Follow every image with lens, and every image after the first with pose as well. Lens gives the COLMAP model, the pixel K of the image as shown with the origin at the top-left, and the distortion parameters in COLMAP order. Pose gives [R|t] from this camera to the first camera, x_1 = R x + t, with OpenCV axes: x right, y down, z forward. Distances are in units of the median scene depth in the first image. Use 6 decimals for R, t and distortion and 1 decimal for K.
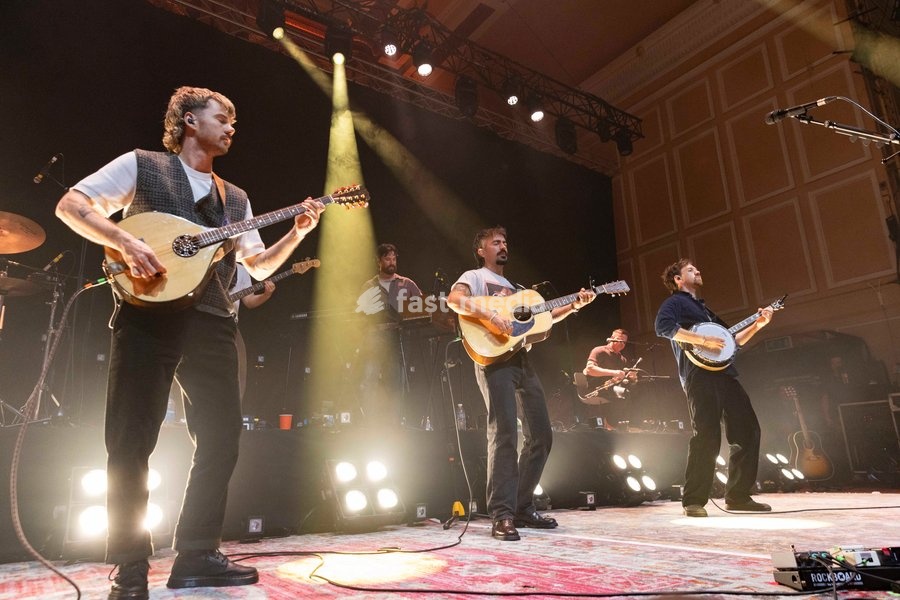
lens RADIAL K [[585.6, 0, 452.4], [0, 585.6, 290.8], [0, 0, 1]] dist [0.002577, 0.008898]
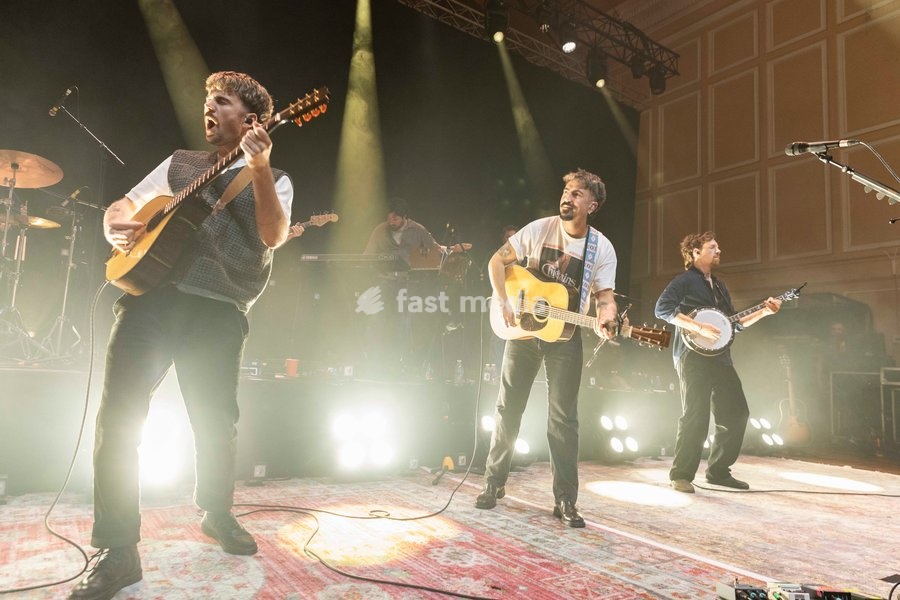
lens RADIAL K [[585.6, 0, 453.4], [0, 585.6, 288.3], [0, 0, 1]] dist [0.002577, 0.008898]
pose [[0.996573, 0.081588, -0.013639, 0.007438], [-0.078550, 0.985074, 0.153161, -0.102128], [0.025932, -0.151564, 0.988107, -0.010939]]
